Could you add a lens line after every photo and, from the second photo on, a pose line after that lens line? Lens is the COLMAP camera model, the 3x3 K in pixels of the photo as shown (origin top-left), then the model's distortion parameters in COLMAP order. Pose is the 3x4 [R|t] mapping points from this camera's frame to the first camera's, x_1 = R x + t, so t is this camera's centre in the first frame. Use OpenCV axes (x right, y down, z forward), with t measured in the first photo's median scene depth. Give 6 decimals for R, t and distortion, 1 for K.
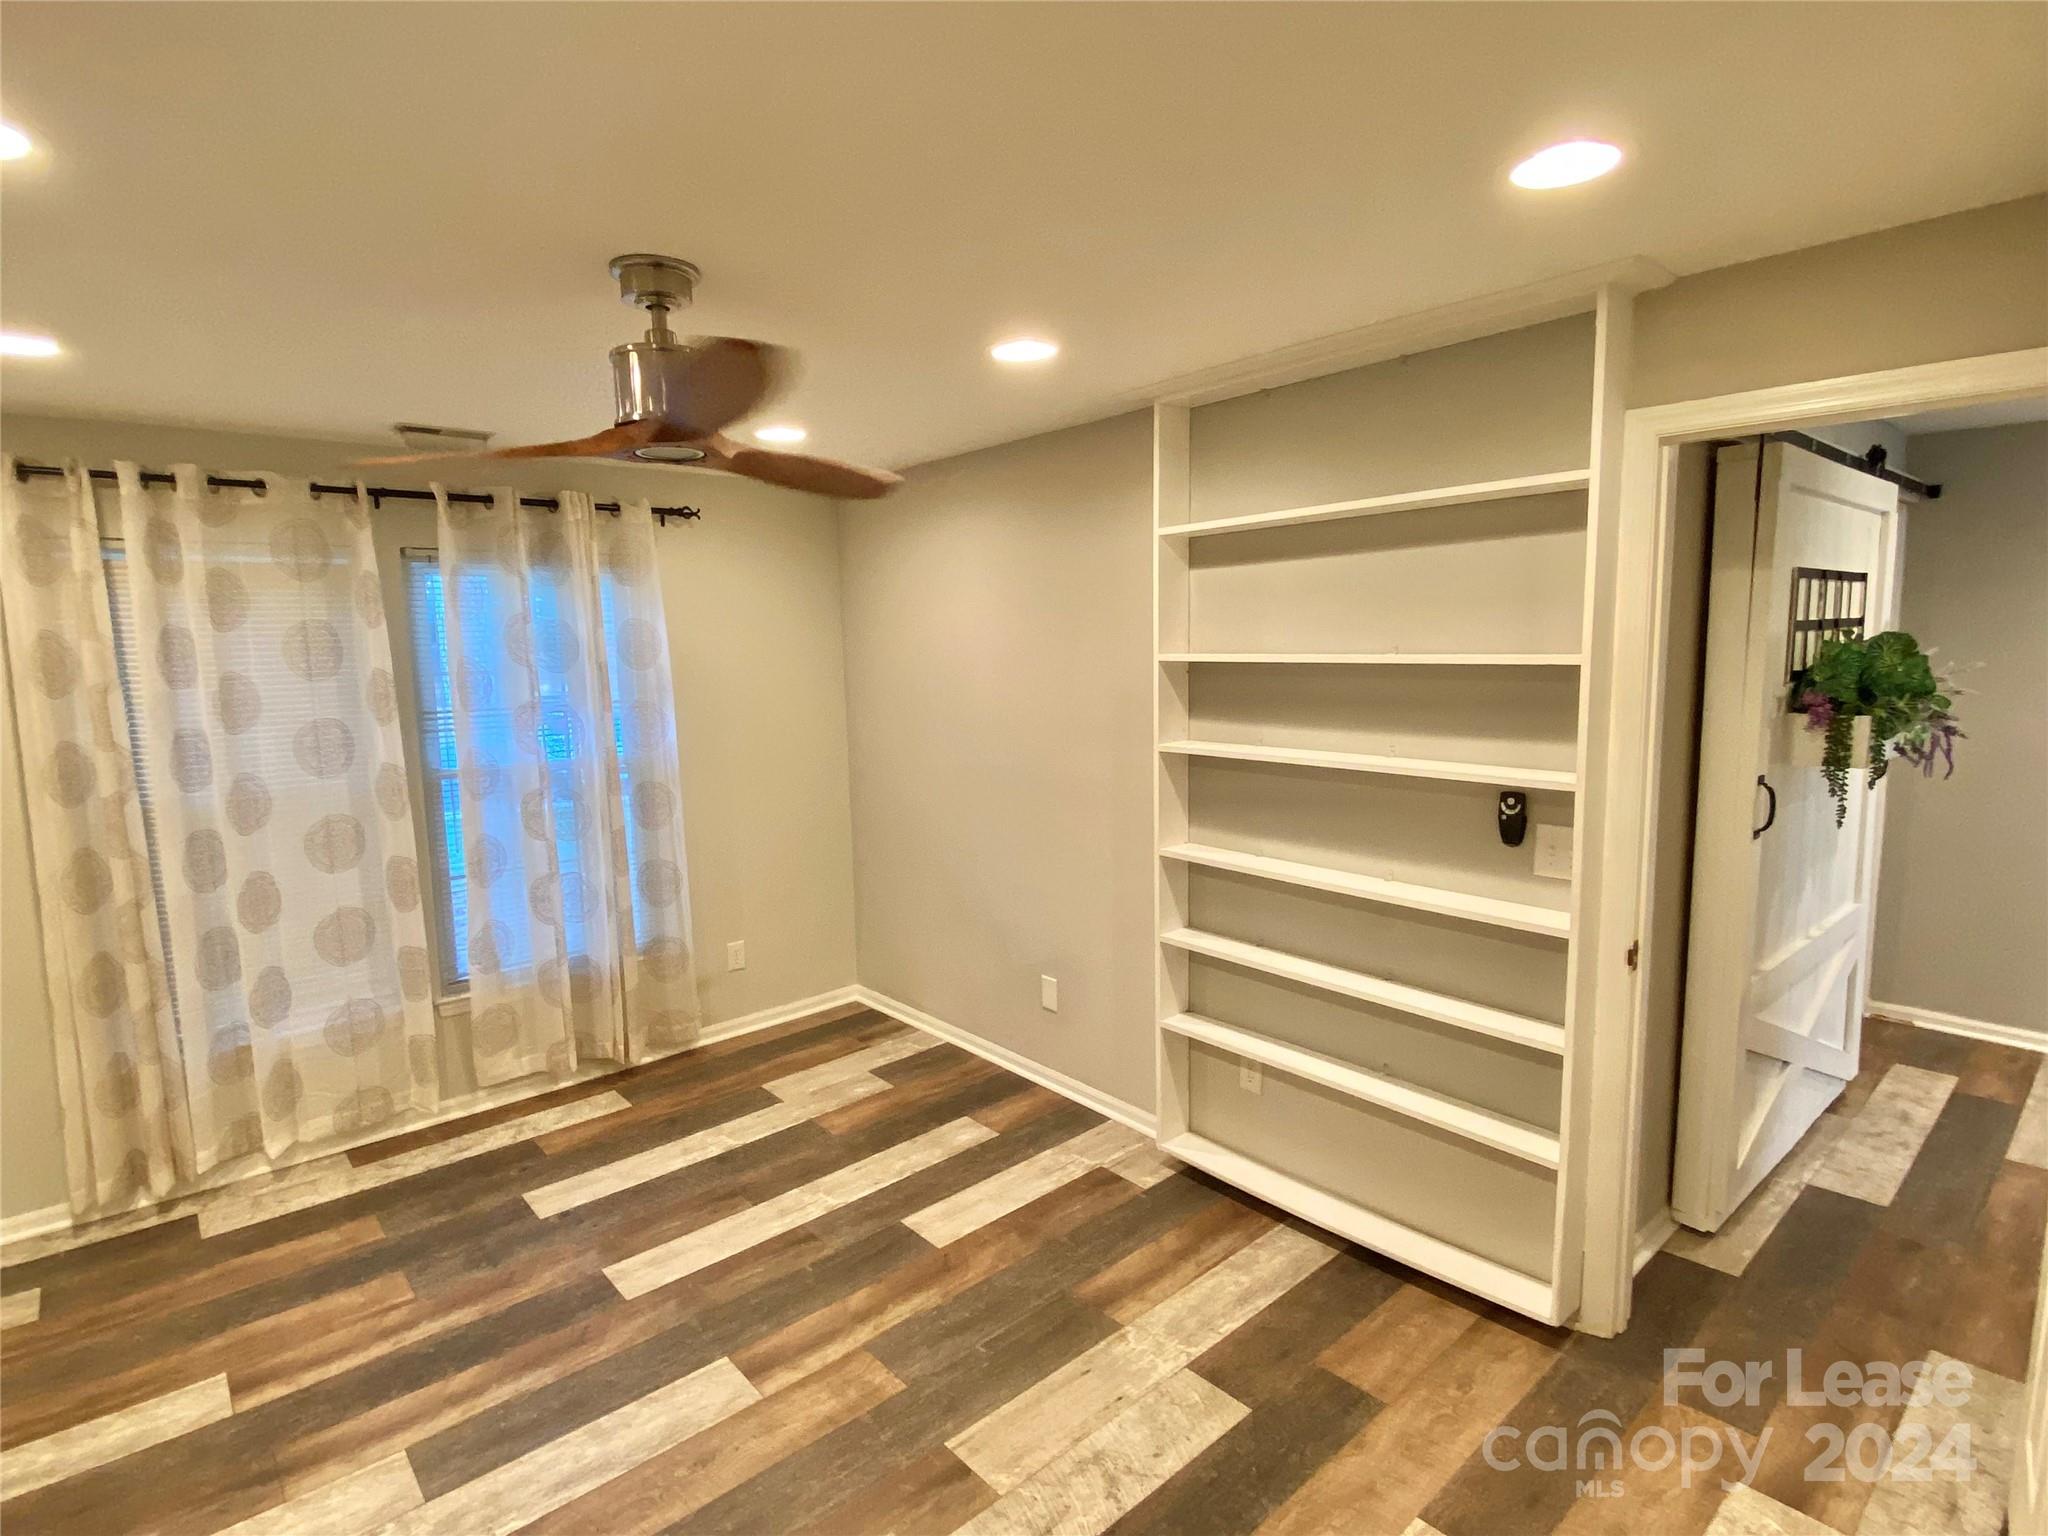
lens RADIAL K [[1045.2, 0, 1013.5], [0, 1045.2, 759.6], [0, 0, 1]] dist [0.008084, -0.001672]
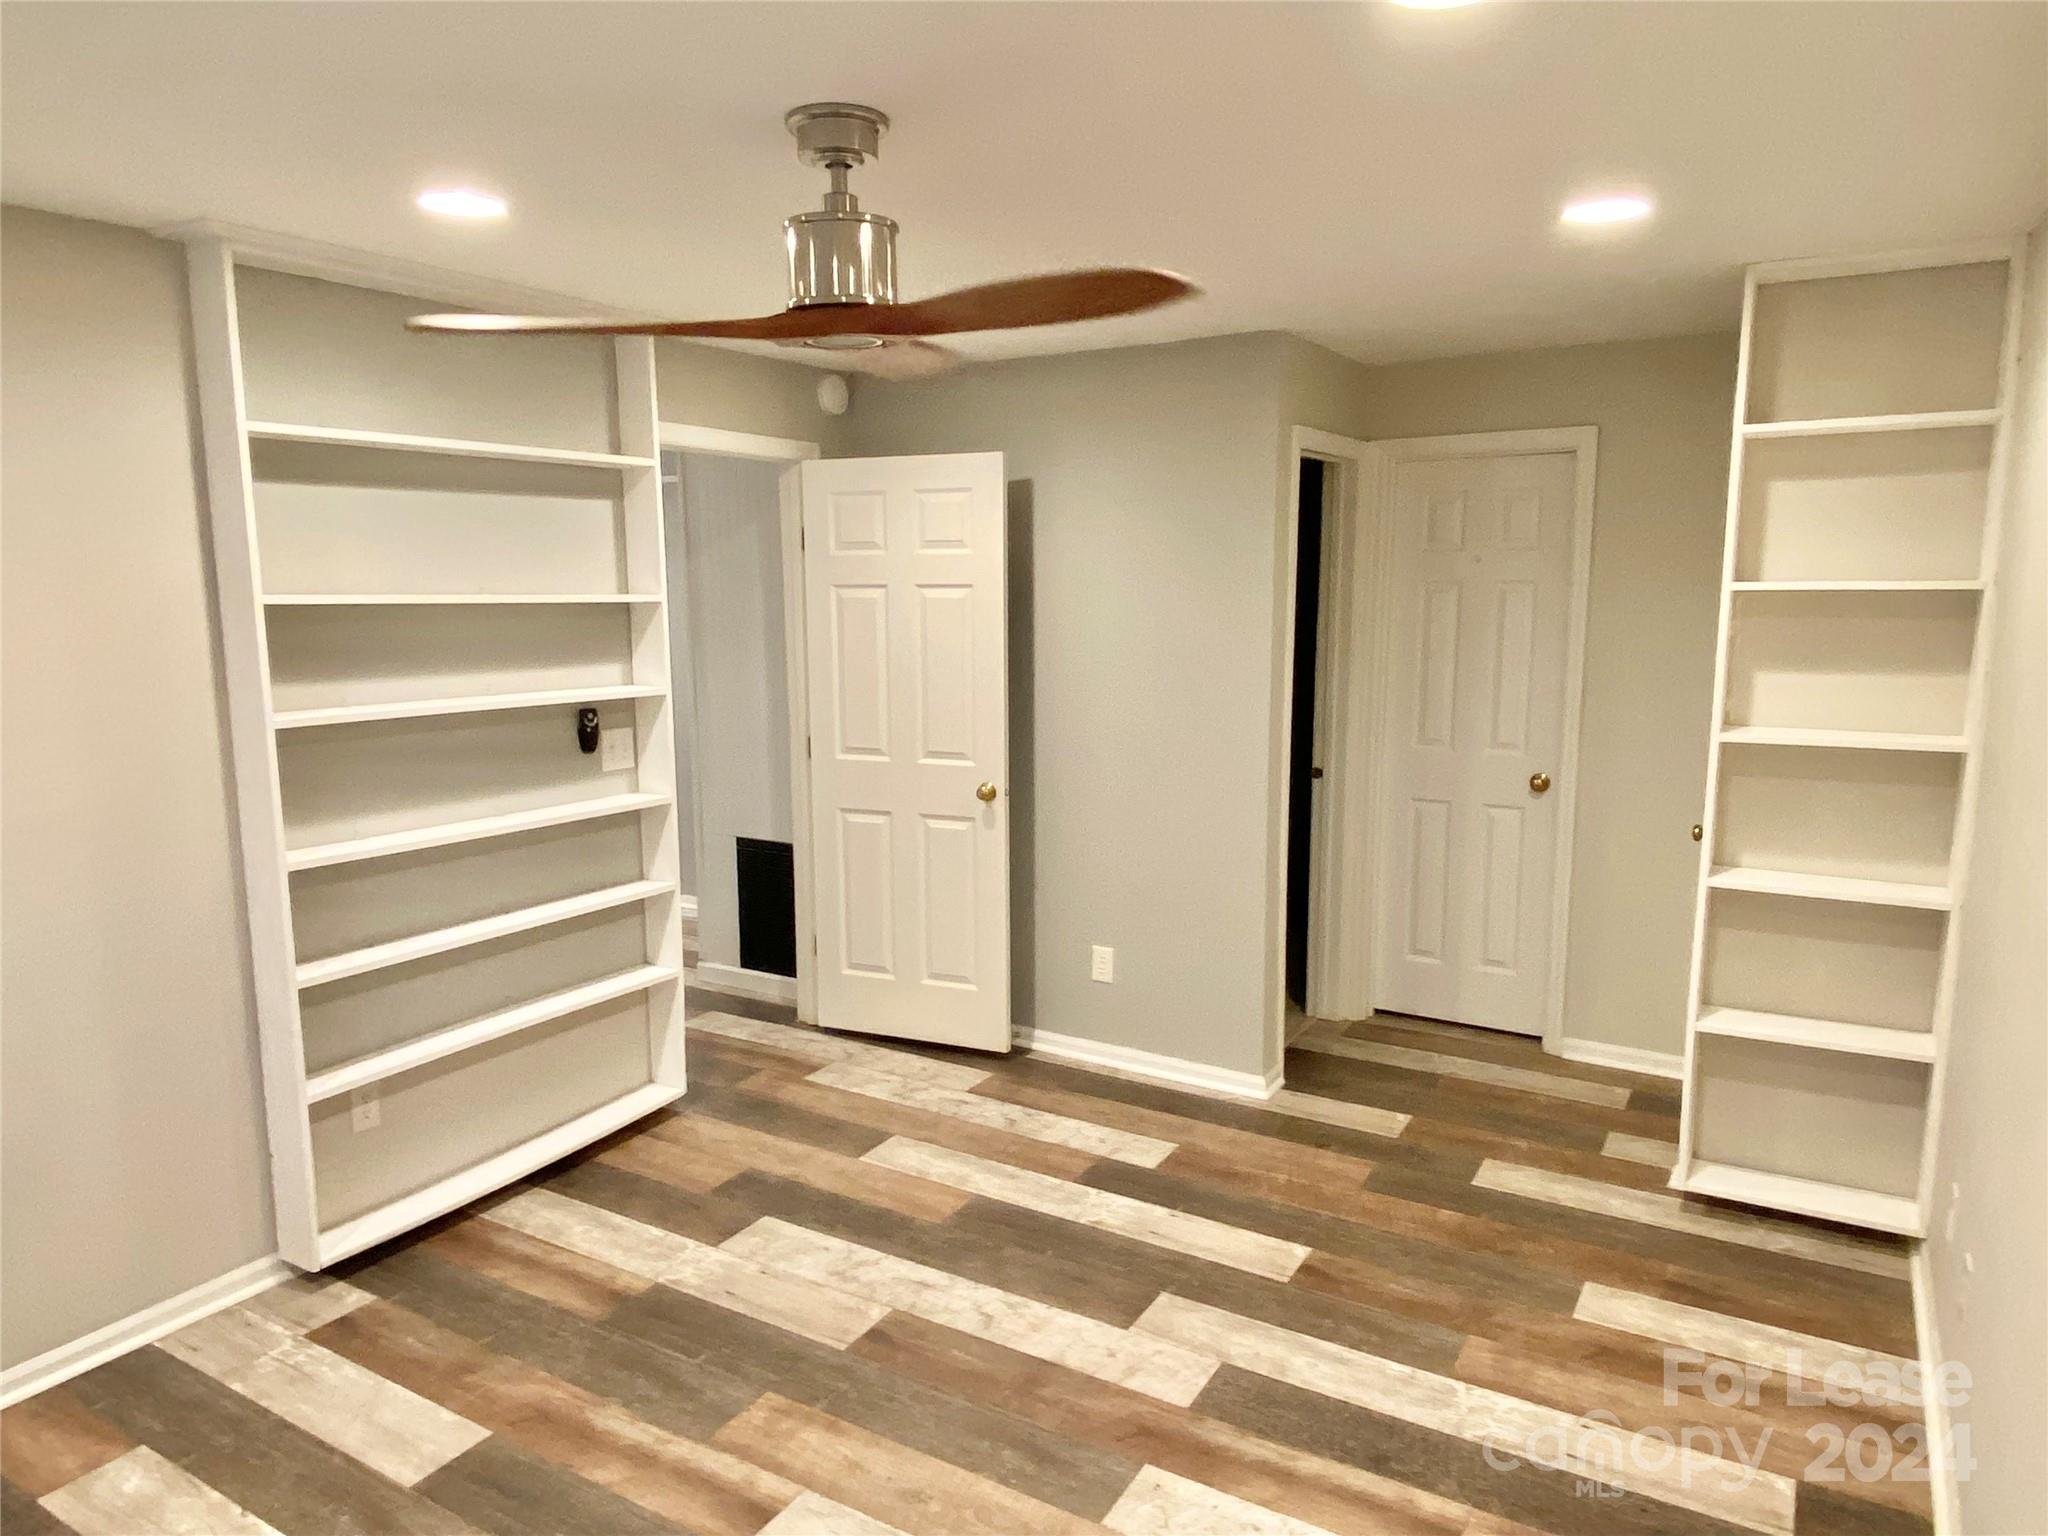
lens RADIAL K [[1292.5, 0, 1015.4], [0, 1292.5, 777.1], [0, 0, 1]] dist [0.005233, 0.001315]
pose [[-0.309925, -0.111515, 0.944199, -1.056035], [0.127987, 0.979165, 0.157655, -0.060810], [-0.942107, 0.169706, -0.289195, 0.941446]]
